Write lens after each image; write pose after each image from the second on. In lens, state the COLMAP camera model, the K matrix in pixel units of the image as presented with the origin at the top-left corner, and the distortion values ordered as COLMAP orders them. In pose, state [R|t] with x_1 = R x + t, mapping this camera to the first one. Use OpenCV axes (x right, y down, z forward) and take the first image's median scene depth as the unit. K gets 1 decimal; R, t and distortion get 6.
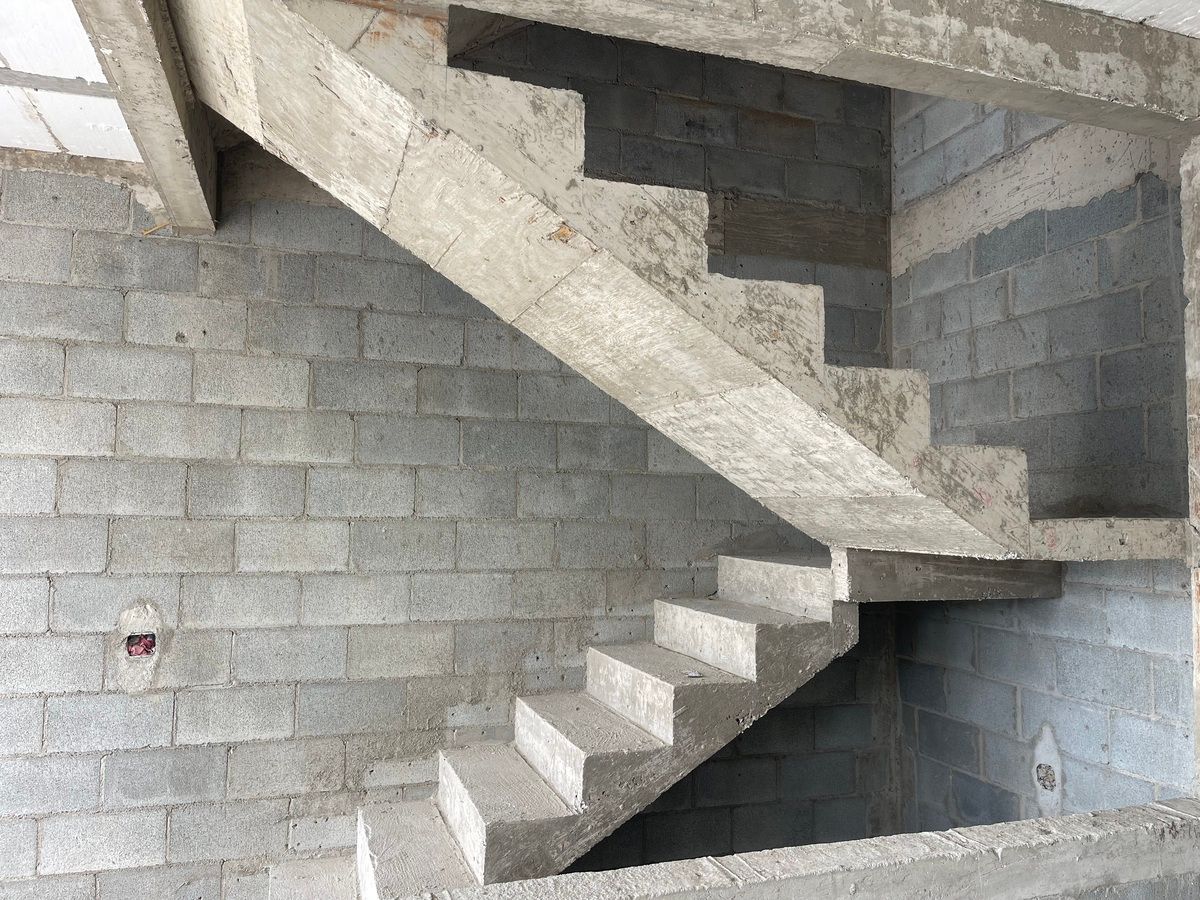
lens RADIAL K [[913.7, 0, 605.0], [0, 913.7, 451.0], [0, 0, 1]] dist [0.040069, -0.034062]
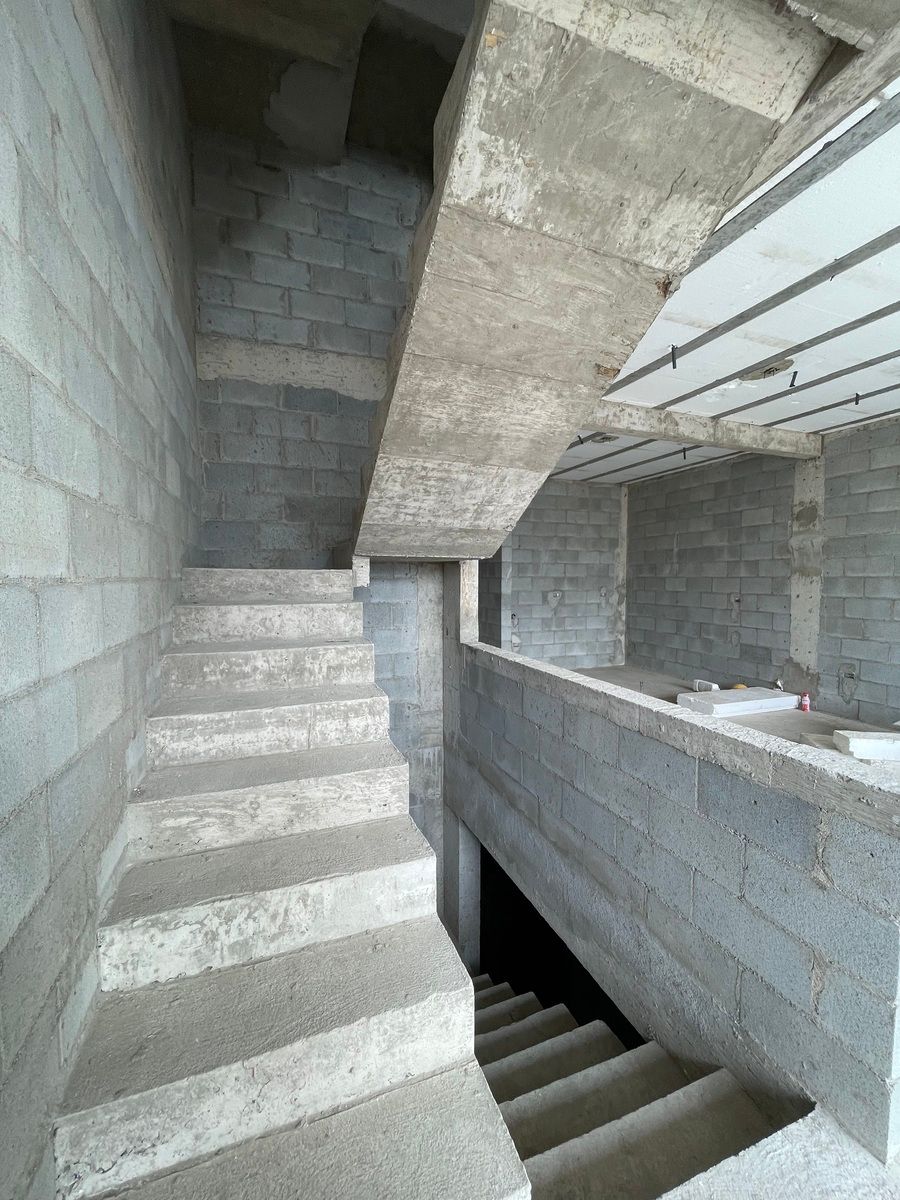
lens RADIAL K [[492.0, 0, 440.1], [0, 492.0, 602.0], [0, 0, 1]] dist [0.001875, -0.000650]
pose [[-0.038440, -0.060774, 0.997411, -0.606438], [-0.070929, 0.995797, 0.057942, 0.110440], [-0.996740, -0.068518, -0.042589, 0.773878]]
